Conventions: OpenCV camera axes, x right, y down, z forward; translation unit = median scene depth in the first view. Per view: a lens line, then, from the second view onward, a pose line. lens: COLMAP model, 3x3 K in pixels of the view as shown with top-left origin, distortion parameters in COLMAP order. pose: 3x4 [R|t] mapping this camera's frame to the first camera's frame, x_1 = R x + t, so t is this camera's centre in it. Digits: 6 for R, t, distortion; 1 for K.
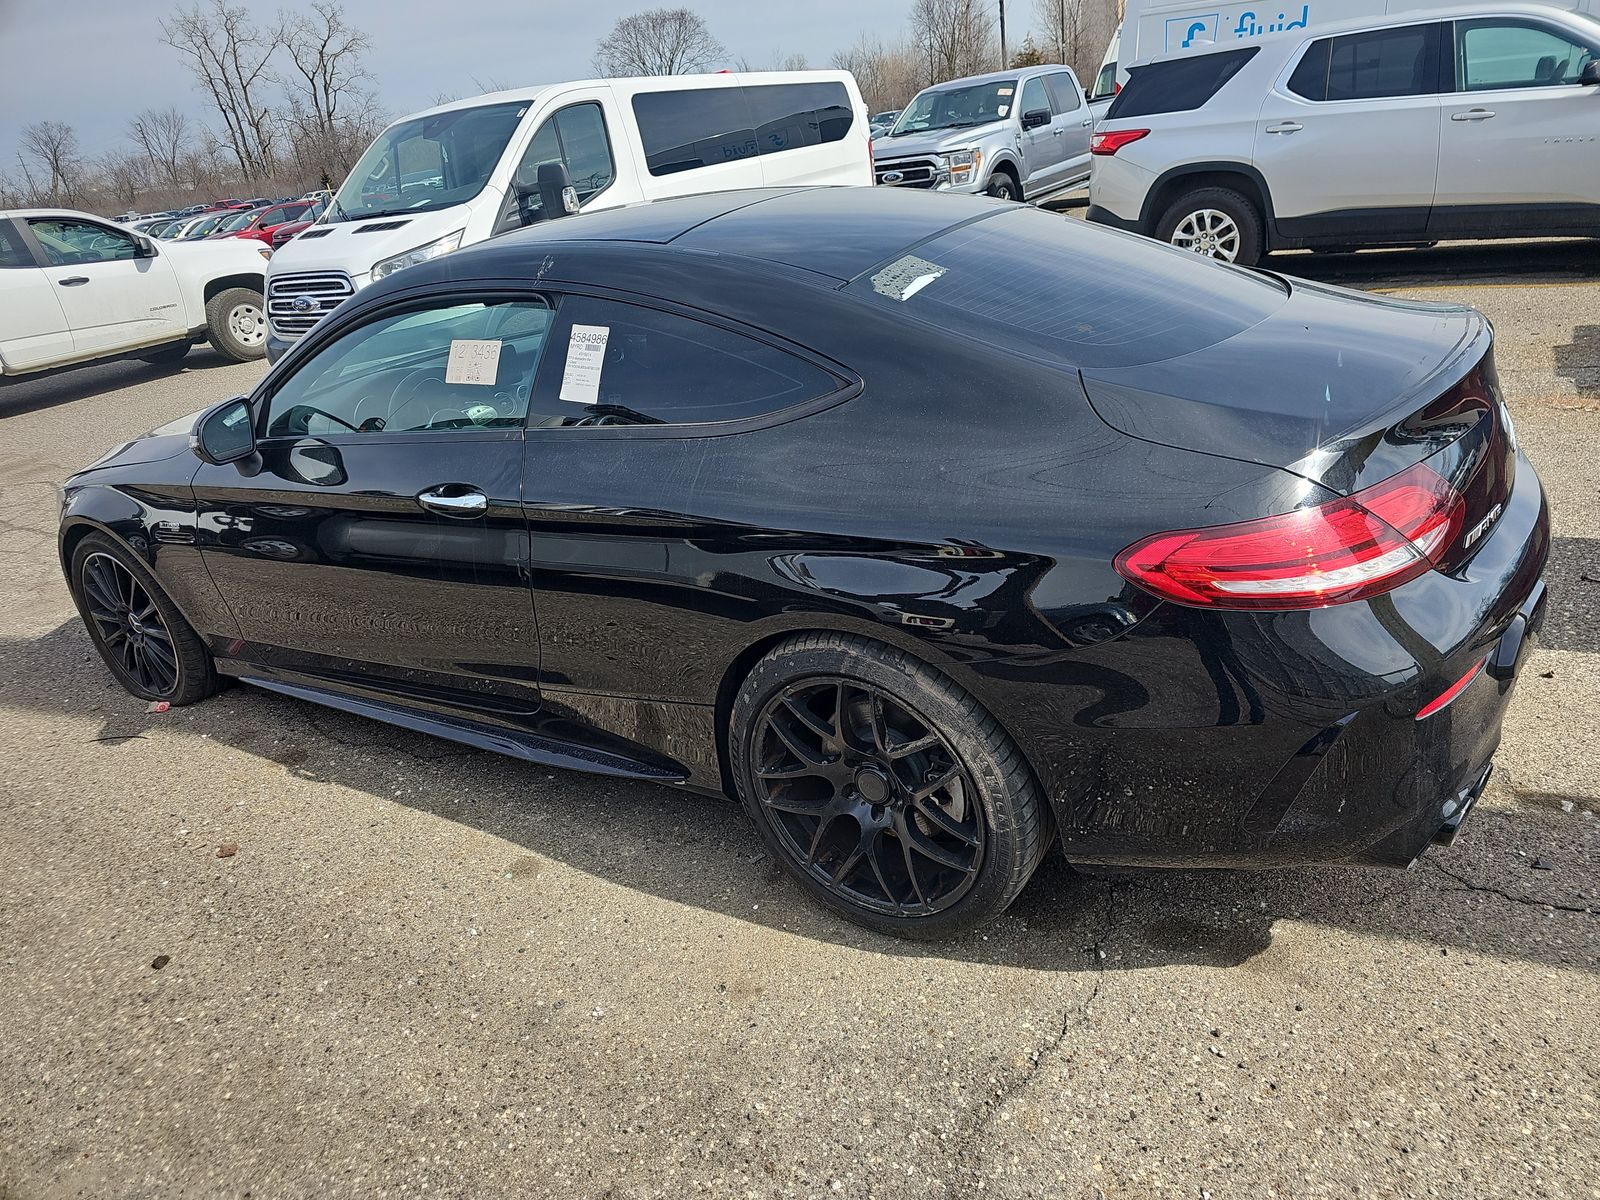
lens RADIAL K [[1103.6, 0, 800.0], [0, 1103.6, 600.0], [0, 0, 1]] dist [0.040426, -0.030894]
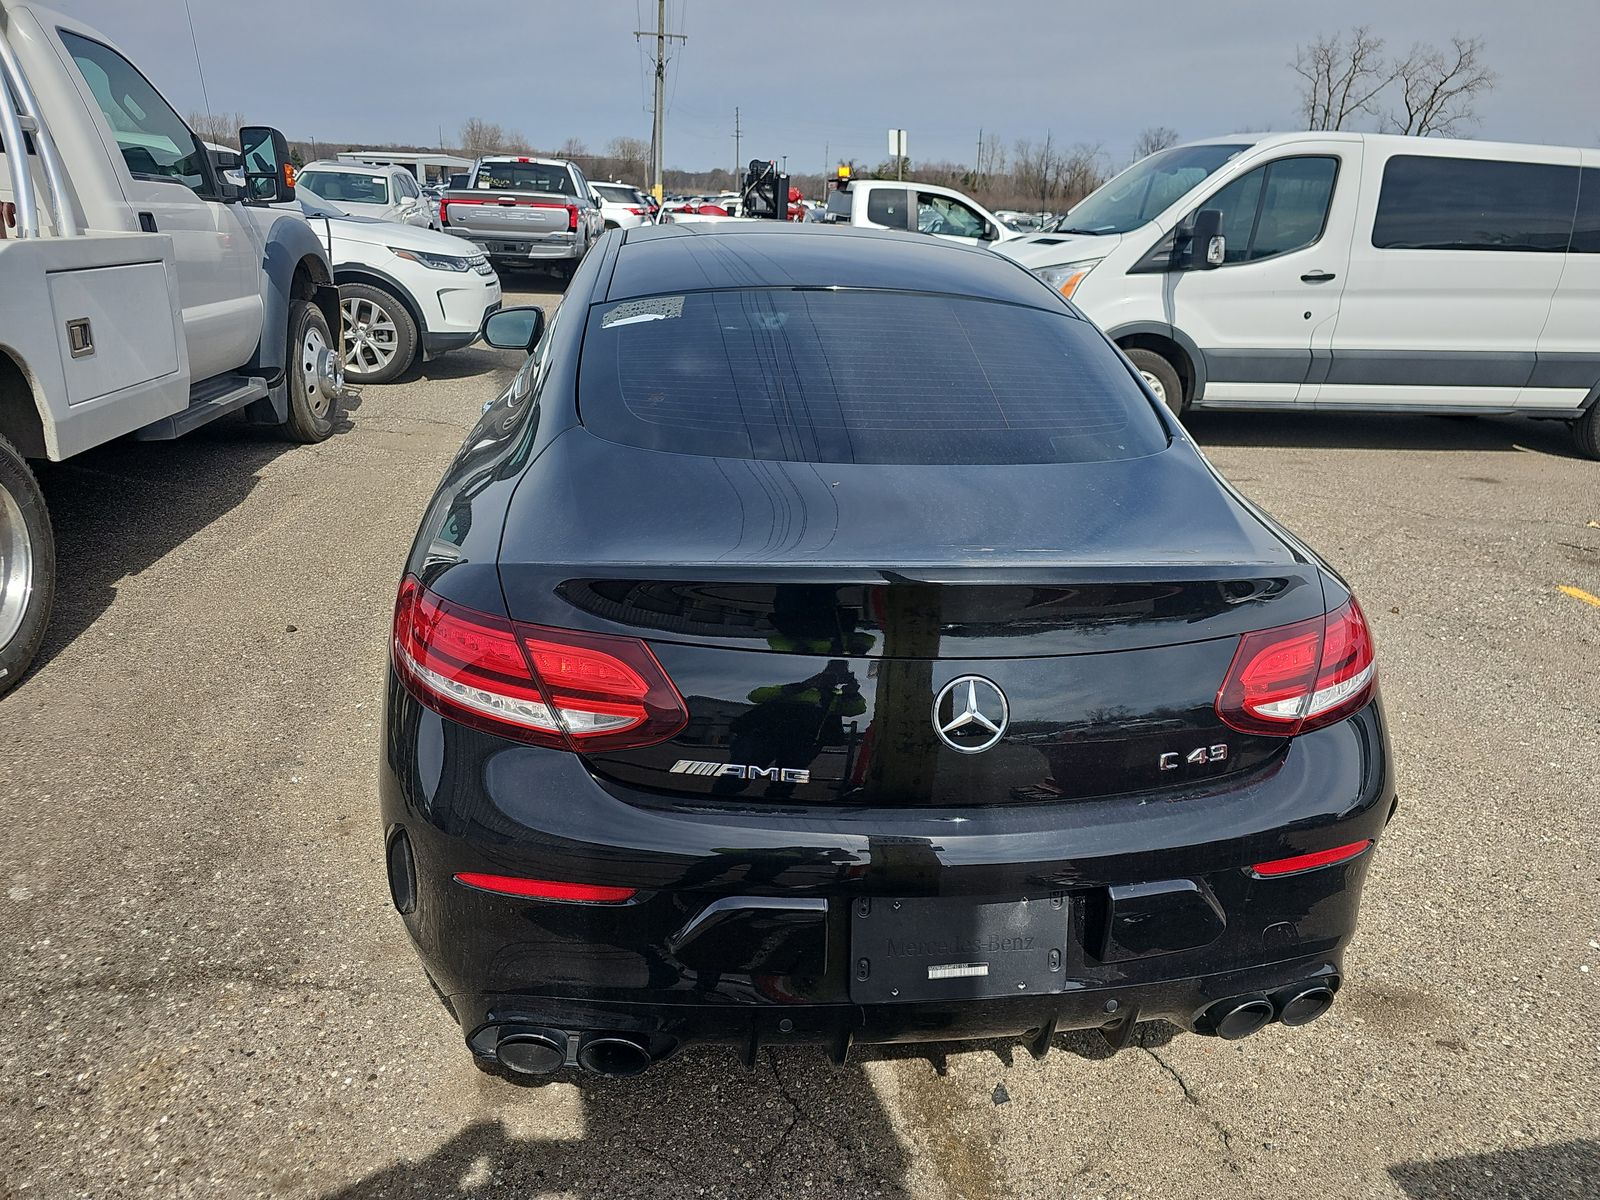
lens RADIAL K [[1103.6, 0, 800.0], [0, 1103.6, 600.0], [0, 0, 1]] dist [0.040426, -0.030894]
pose [[0.613936, 0.406042, -0.676914, 0.313010], [-0.419919, 0.894142, 0.155494, -0.086699], [0.668394, 0.188786, 0.719450, 0.129898]]
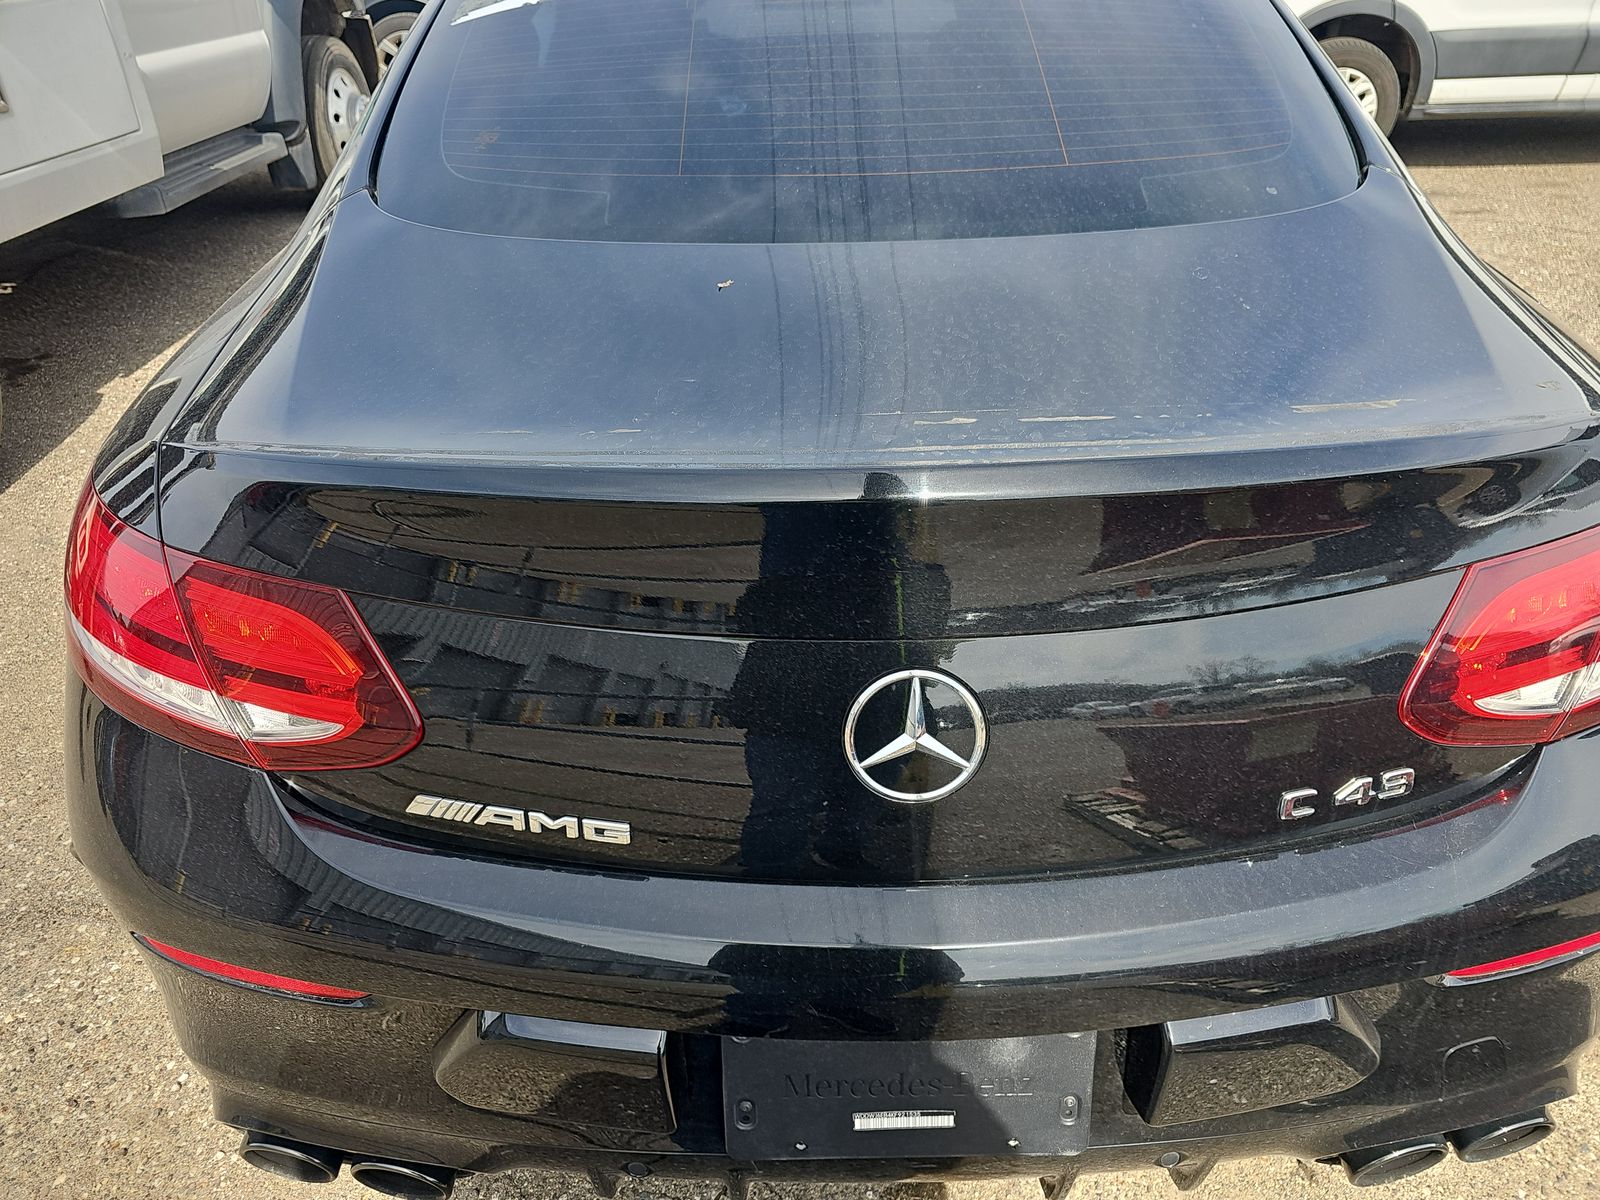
lens RADIAL K [[1093.0, 0, 800.0], [0, 1093.0, 600.0], [0, 0, 1]] dist [0.012593, -0.007476]
pose [[0.519516, 0.552653, -0.651673, 0.258127], [-0.375676, 0.832737, 0.406714, -0.101374], [0.767444, 0.033523, 0.640239, 0.226673]]
